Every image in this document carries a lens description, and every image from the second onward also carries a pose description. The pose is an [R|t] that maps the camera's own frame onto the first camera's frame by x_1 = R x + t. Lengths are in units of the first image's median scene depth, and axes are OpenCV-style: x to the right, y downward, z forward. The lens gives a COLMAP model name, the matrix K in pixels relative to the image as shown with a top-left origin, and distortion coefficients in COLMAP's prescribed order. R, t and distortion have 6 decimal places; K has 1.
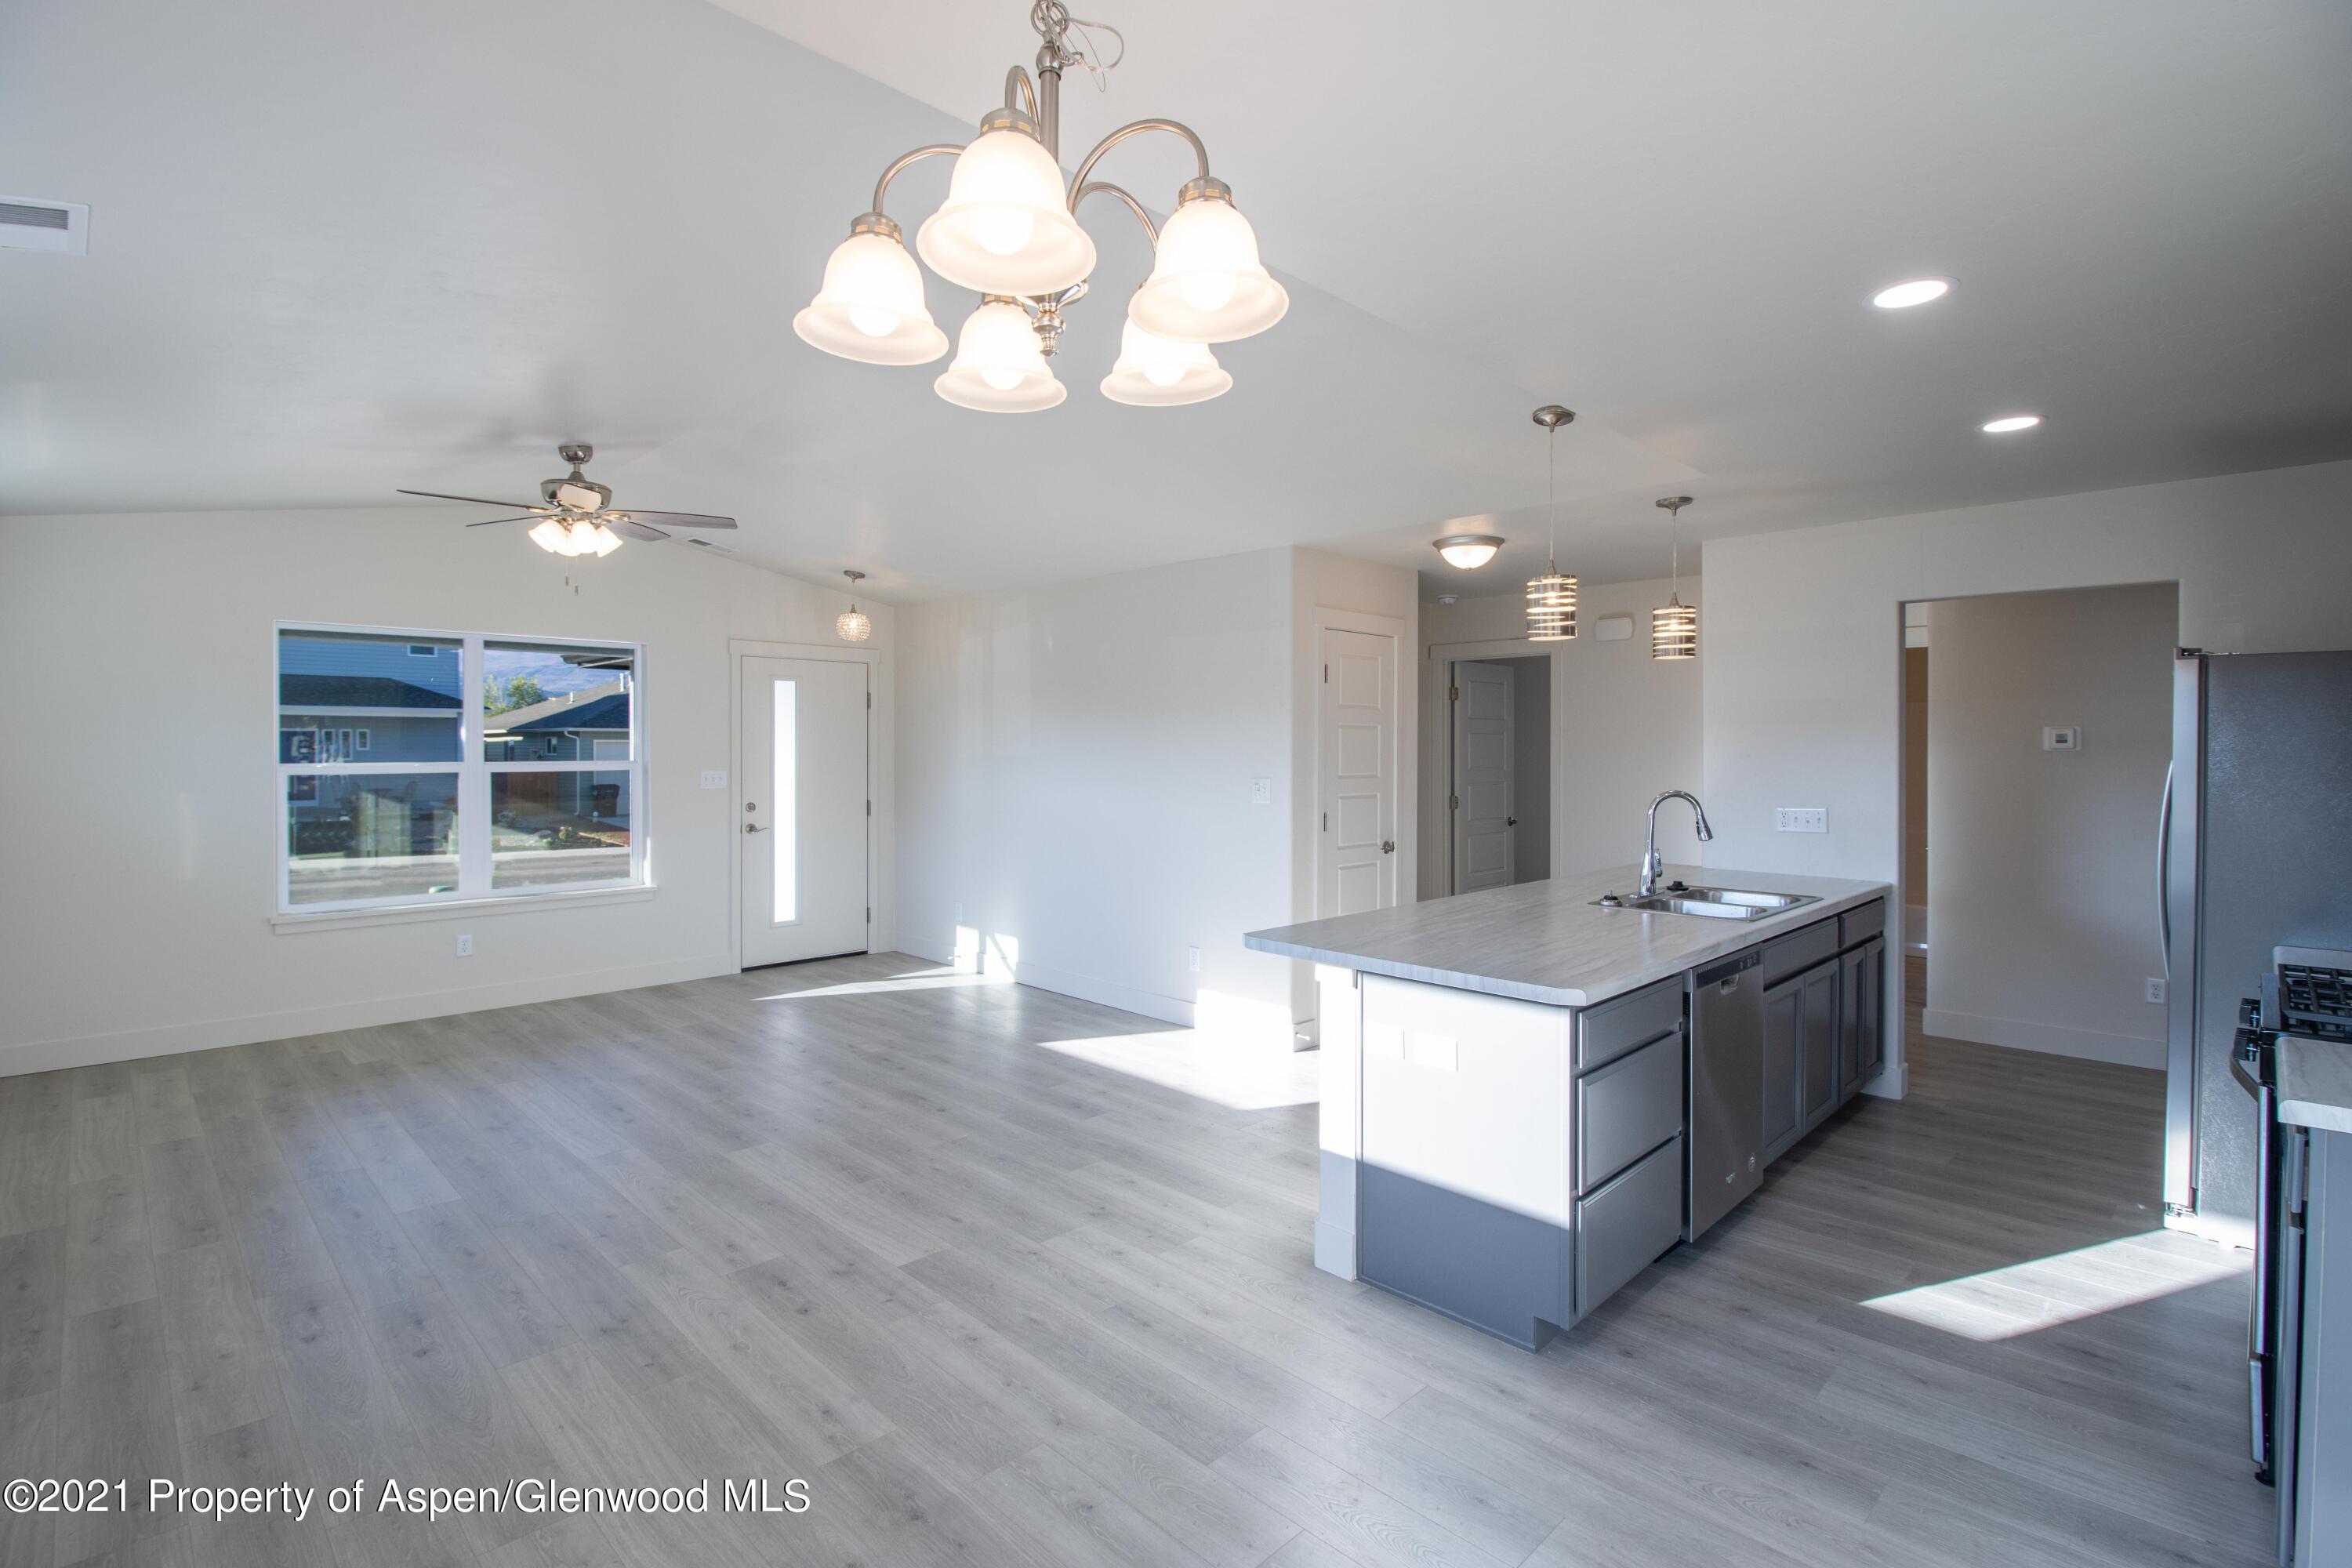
lens RADIAL K [[1099.8, 0, 1162.1], [0, 1099.8, 769.8], [0, 0, 1]] dist [-0.016693, -0.006488]
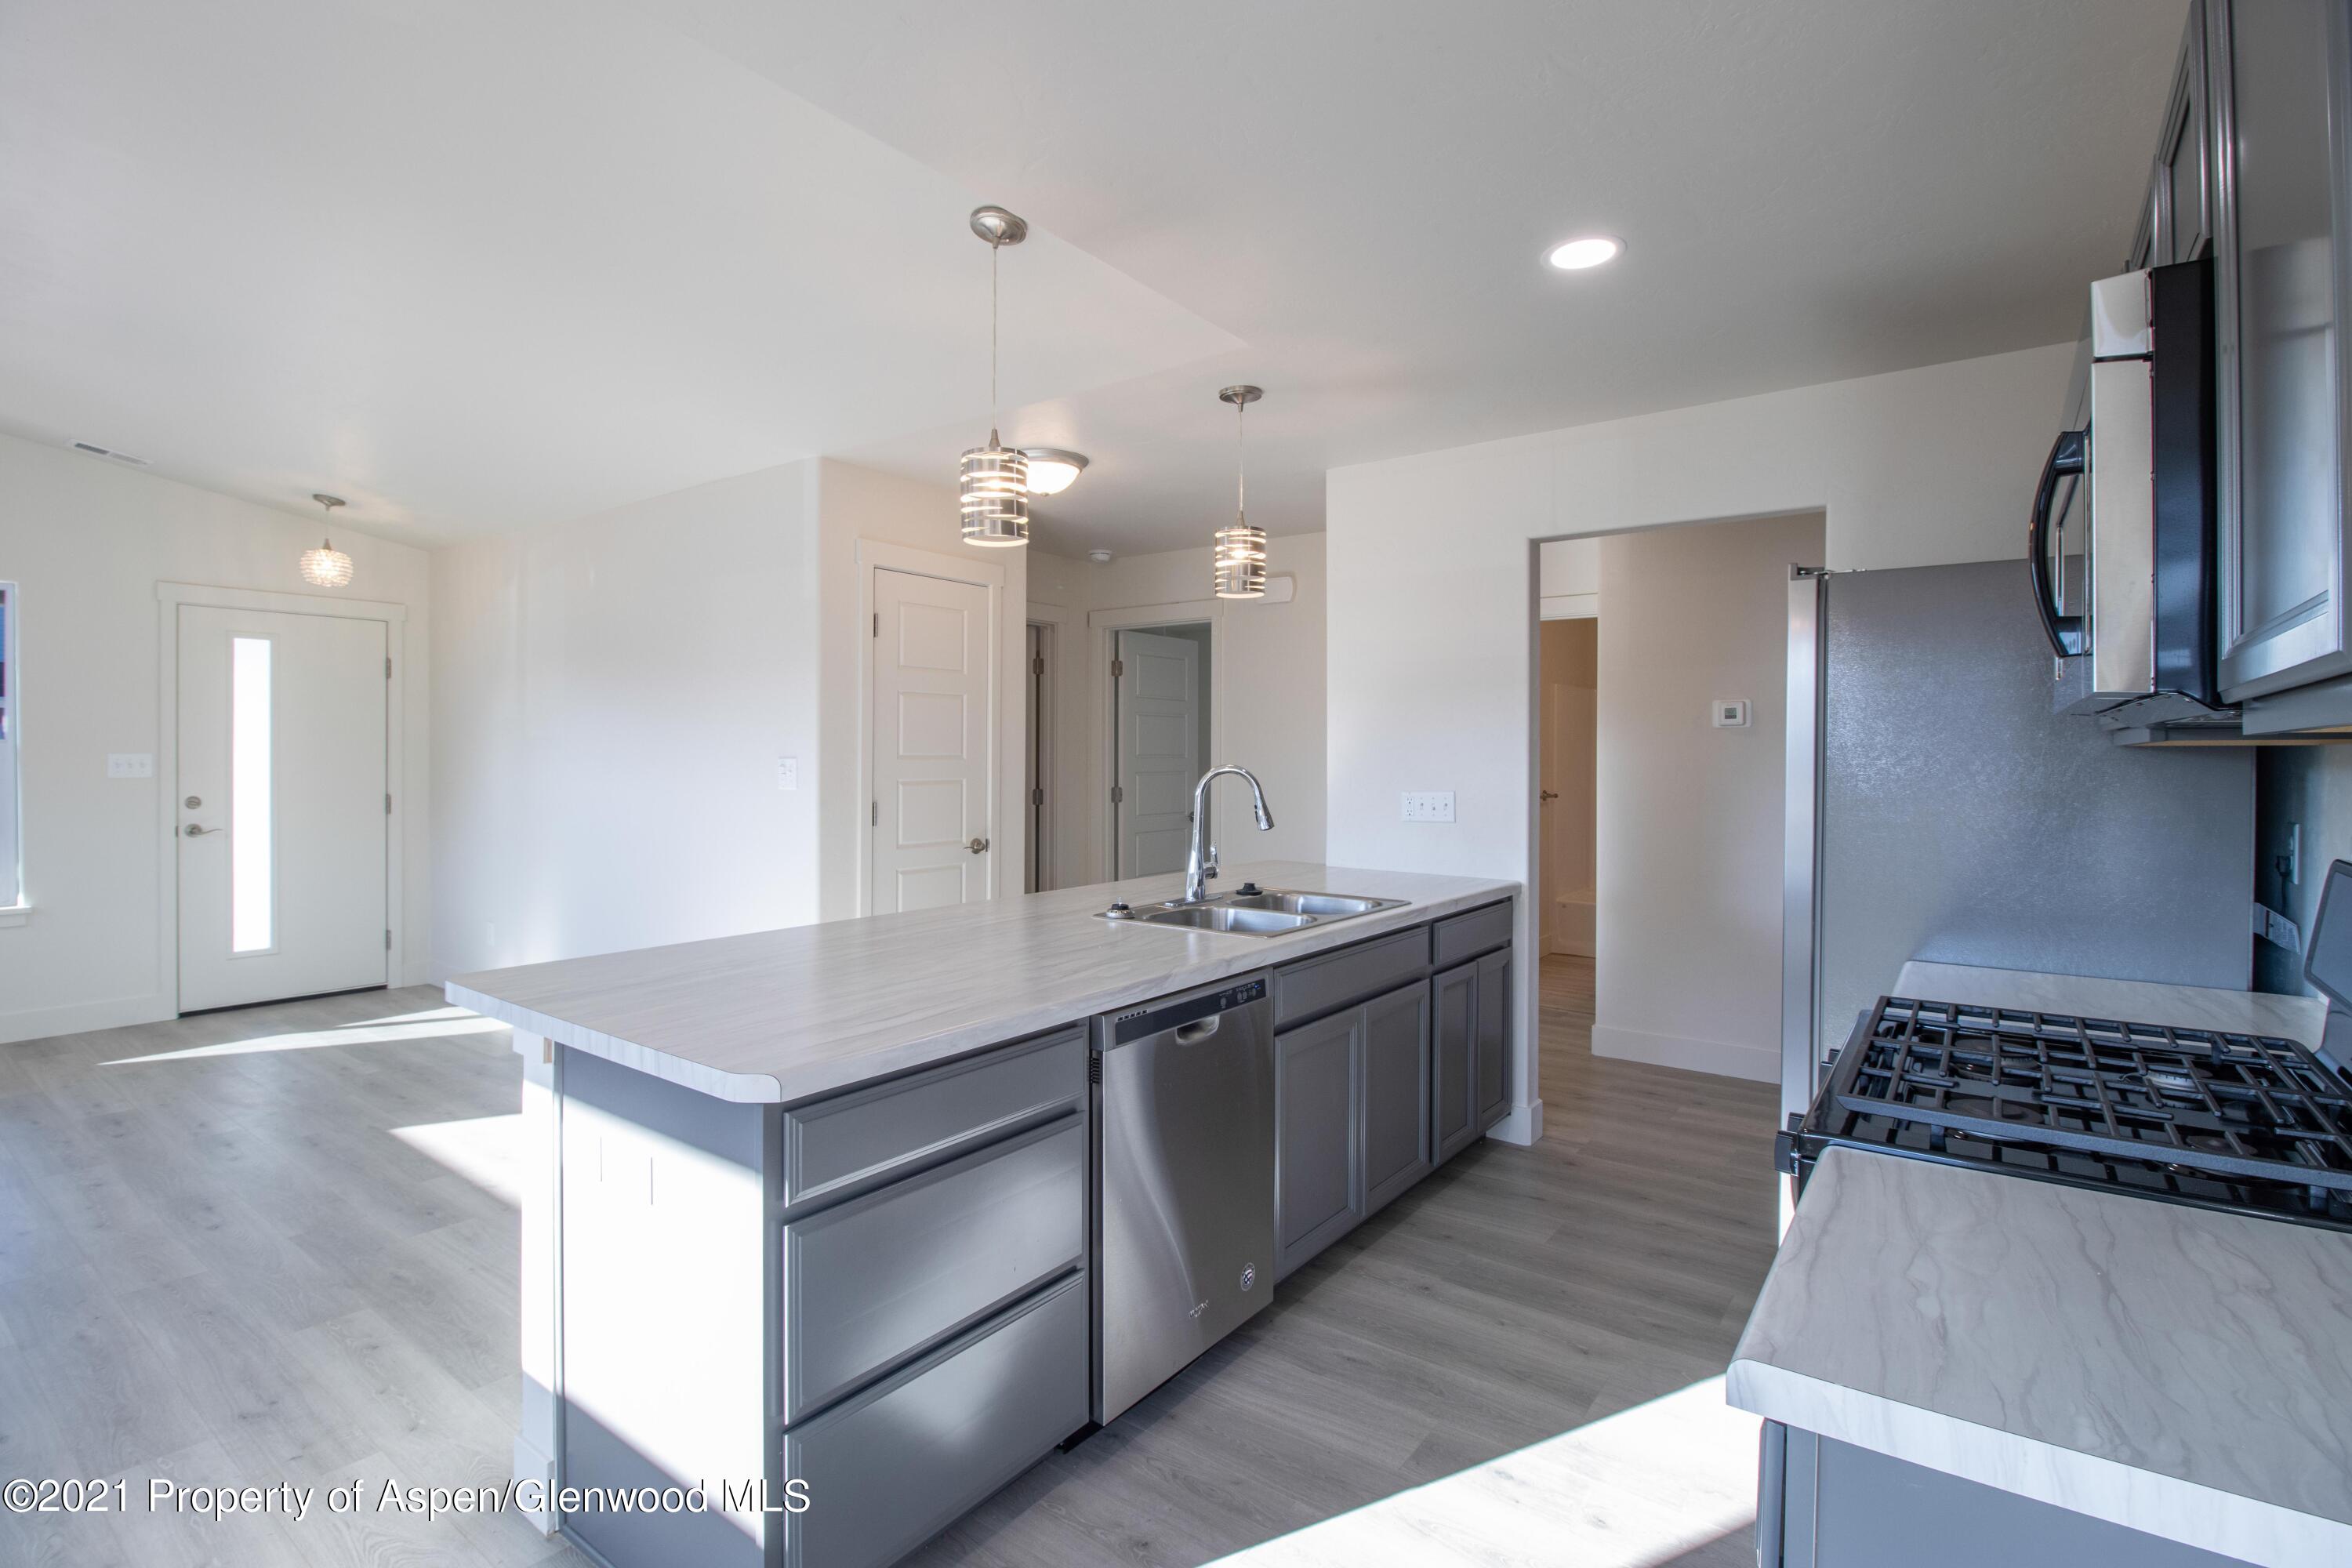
lens RADIAL K [[1099.8, 0, 1183.4], [0, 1099.8, 777.1], [0, 0, 1]] dist [-0.016693, -0.006488]
pose [[0.986924, -0.000497, 0.161189, 0.292204], [0.000398, 1.000000, 0.000643, 0.025505], [-0.161189, -0.000570, 0.986923, 0.230536]]
